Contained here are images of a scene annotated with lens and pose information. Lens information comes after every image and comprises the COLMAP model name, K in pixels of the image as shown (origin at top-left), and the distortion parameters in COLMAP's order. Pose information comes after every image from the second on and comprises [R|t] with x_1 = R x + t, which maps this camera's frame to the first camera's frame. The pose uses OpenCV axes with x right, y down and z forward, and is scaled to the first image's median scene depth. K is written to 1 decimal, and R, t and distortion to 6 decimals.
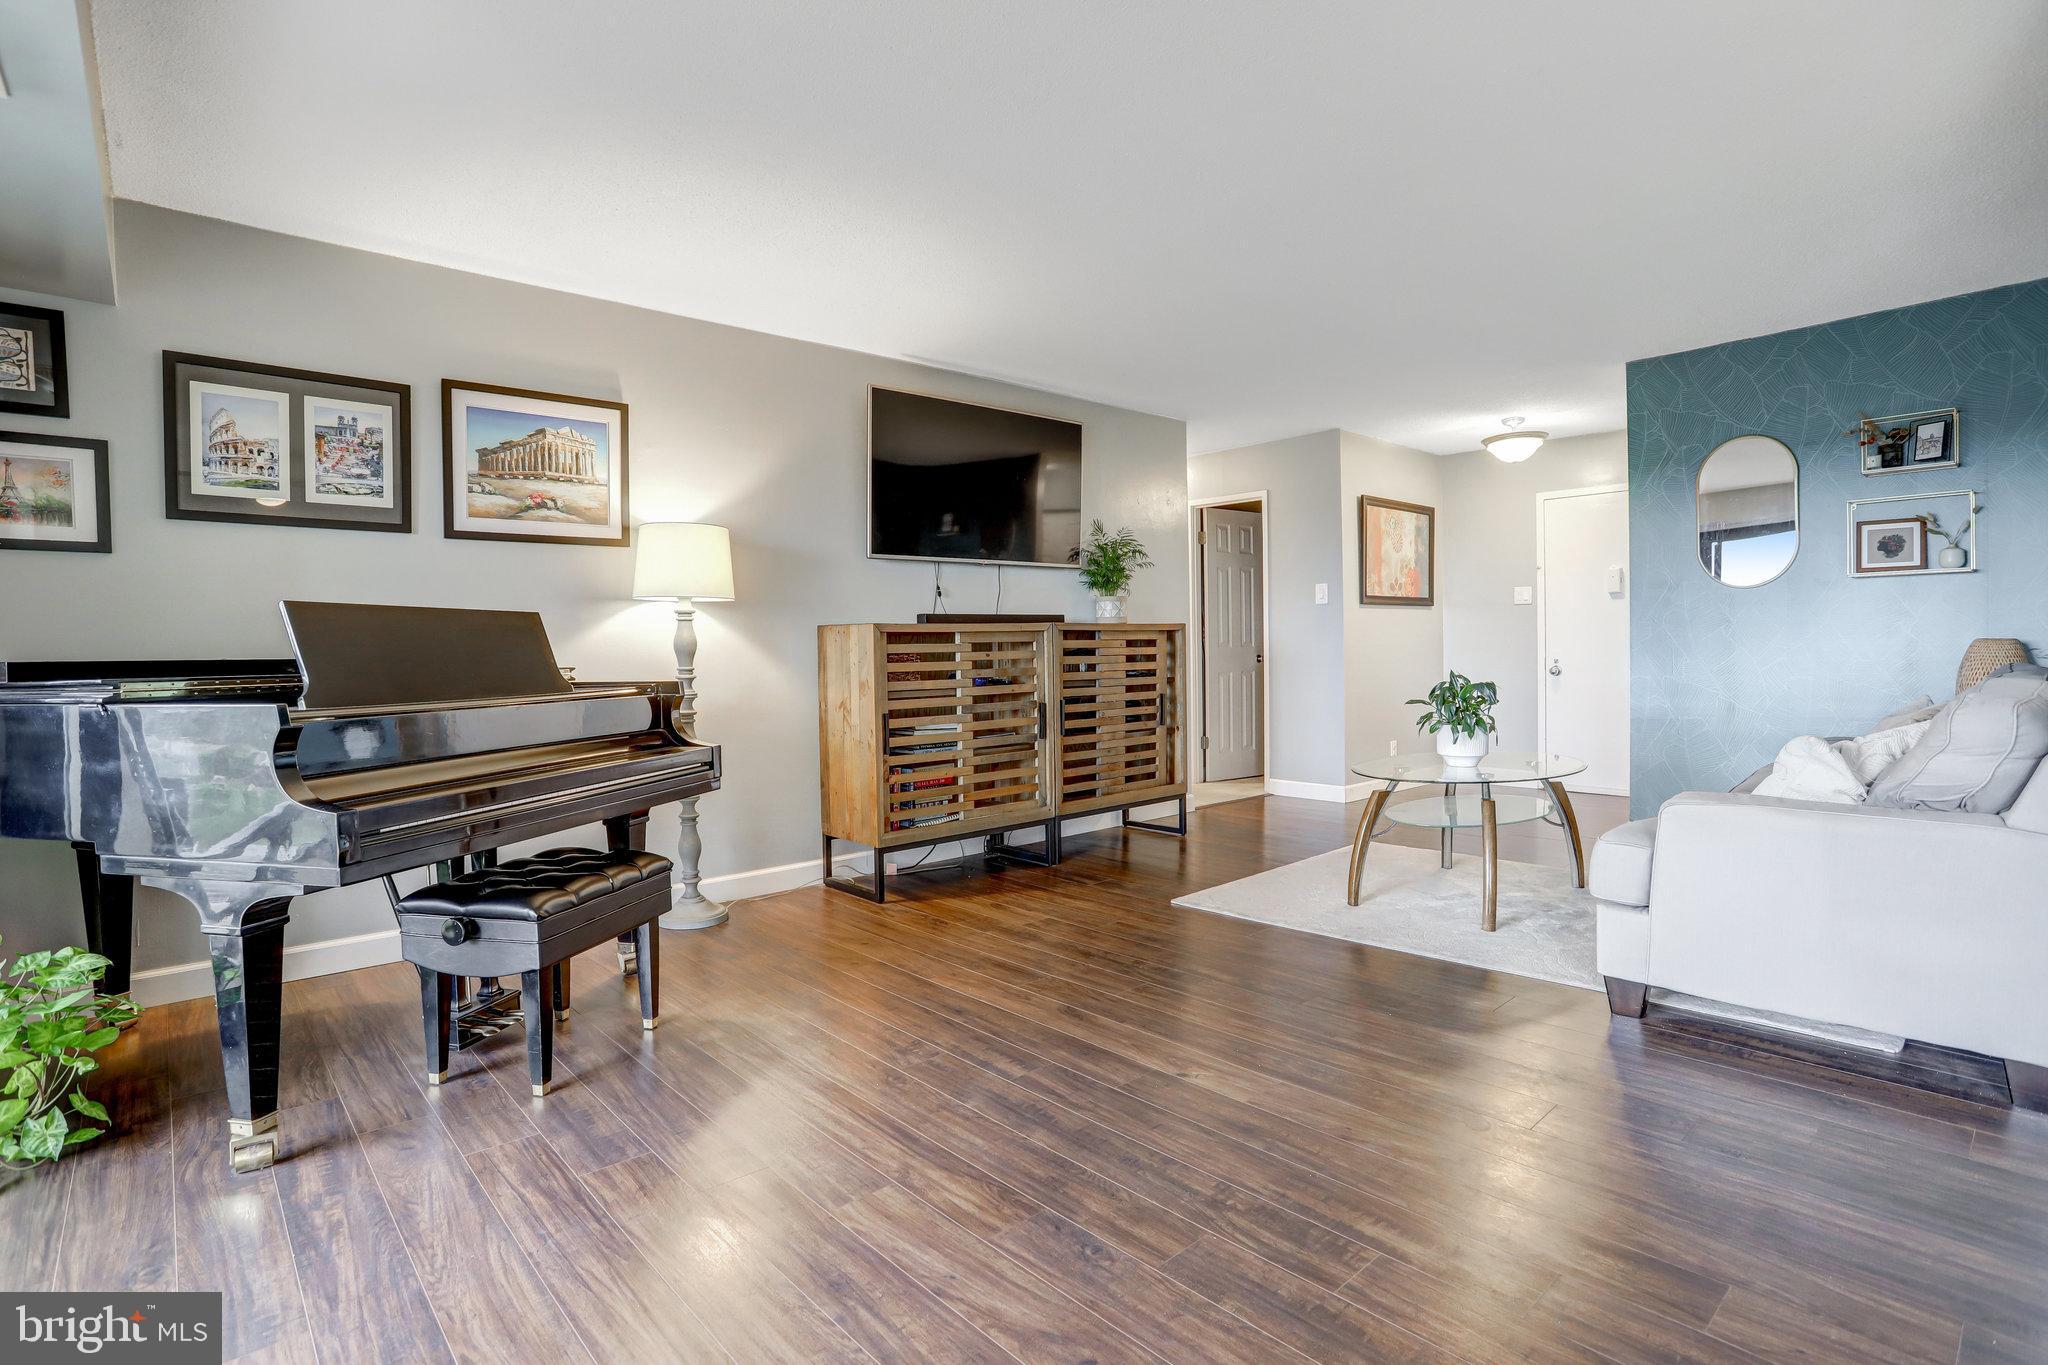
lens RADIAL K [[1002.6, 0, 1020.6], [0, 1002.6, 673.1], [0, 0, 1]] dist [-0.070029, 0.030020]
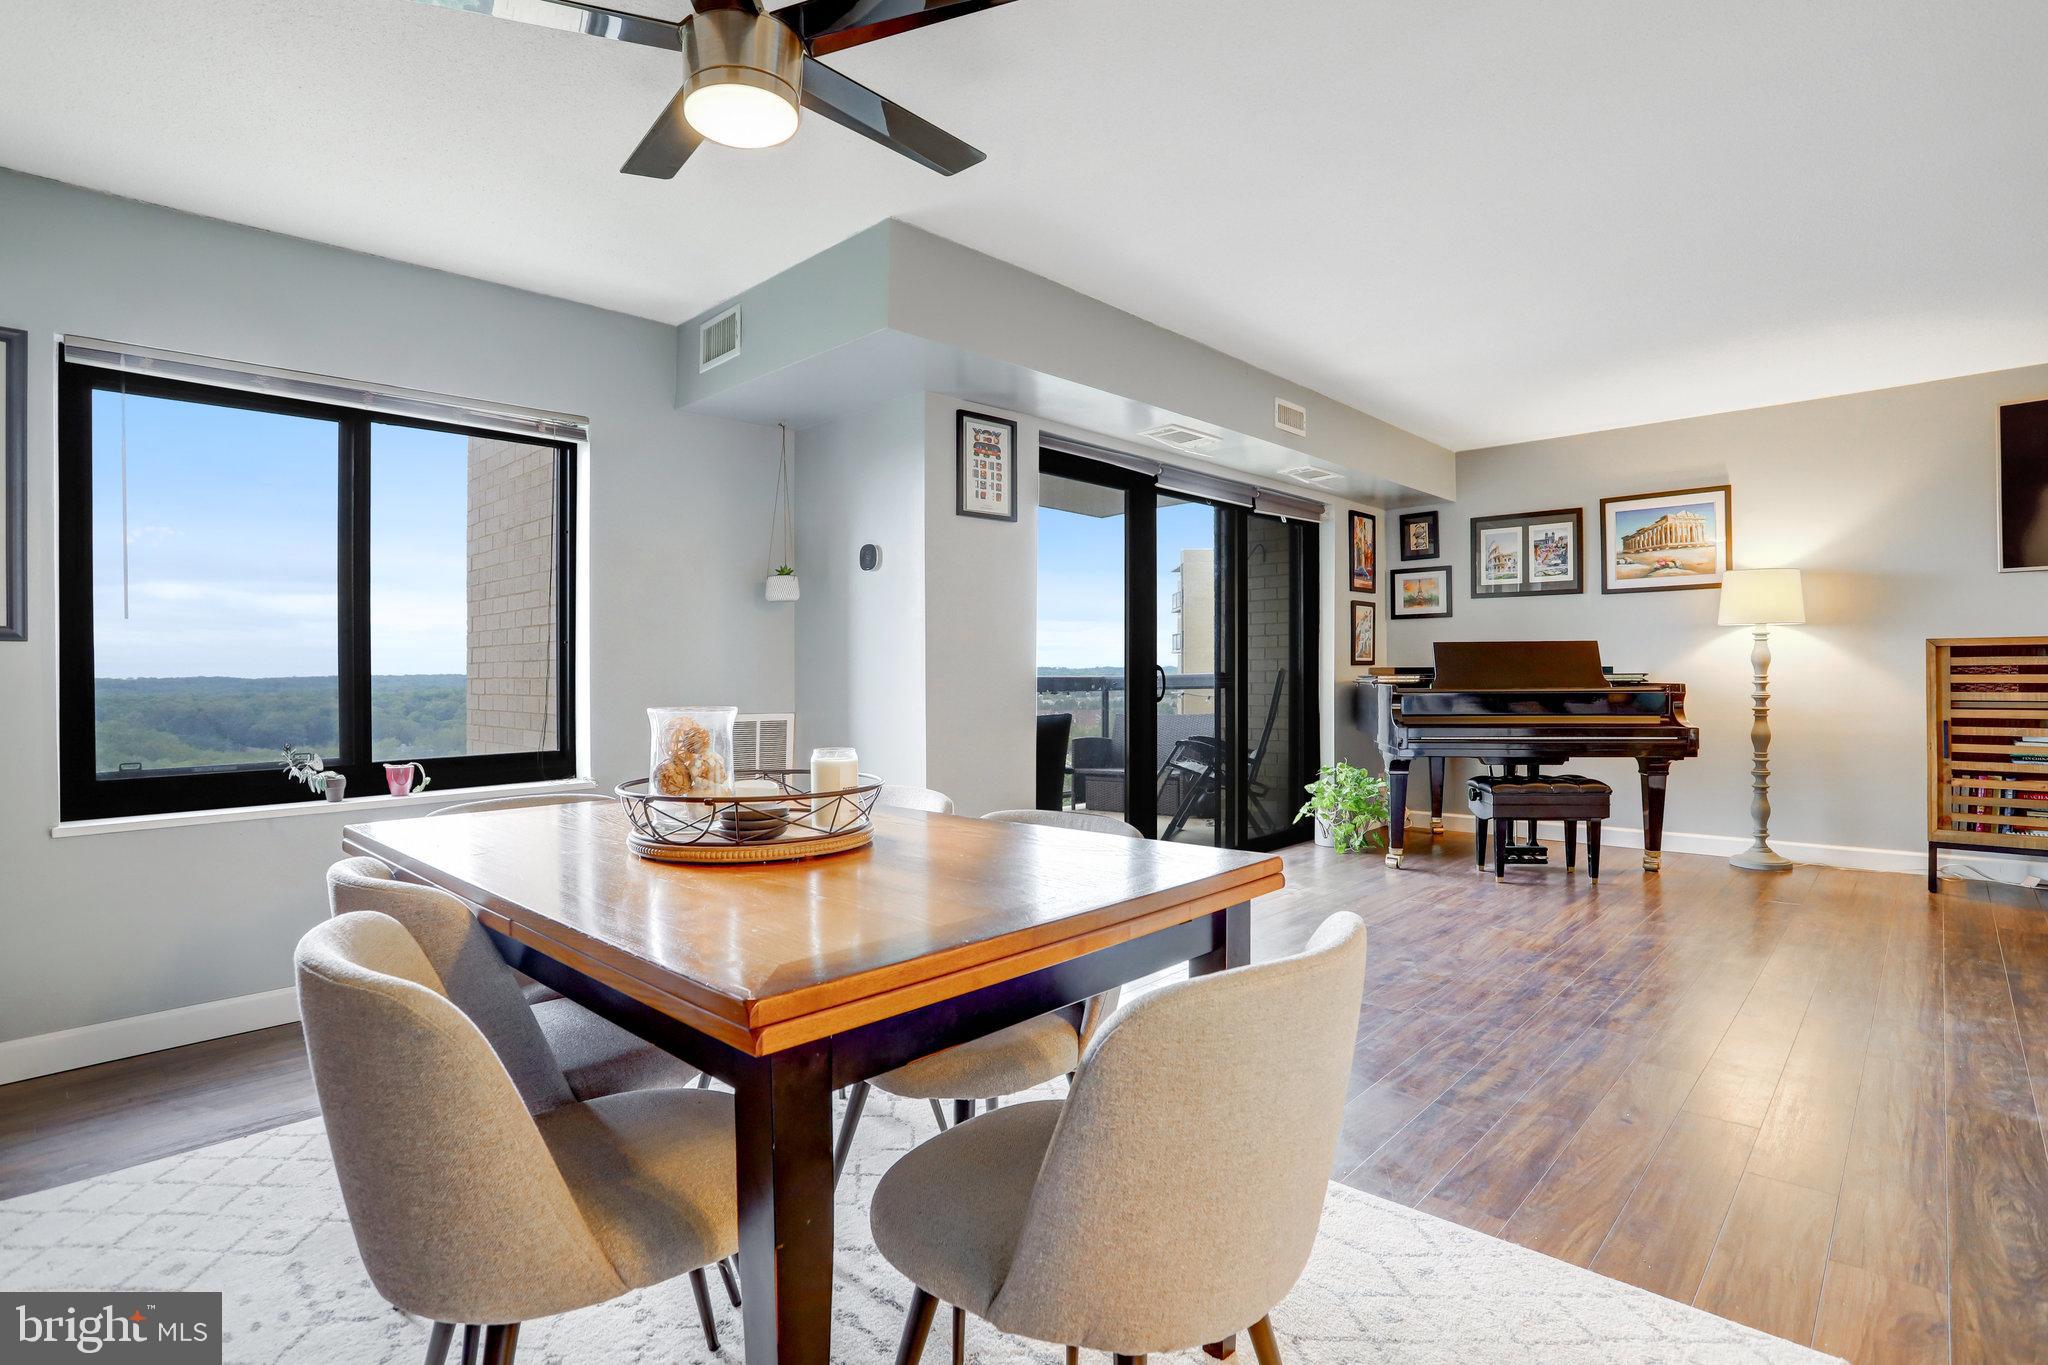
lens RADIAL K [[1002.6, 0, 1020.6], [0, 1002.6, 673.1], [0, 0, 1]] dist [-0.070029, 0.030020]
pose [[0.070341, 0.011349, -0.997458, 1.033391], [-0.018554, 0.999777, 0.010067, -0.003473], [0.997350, 0.017798, 0.070536, -0.098457]]
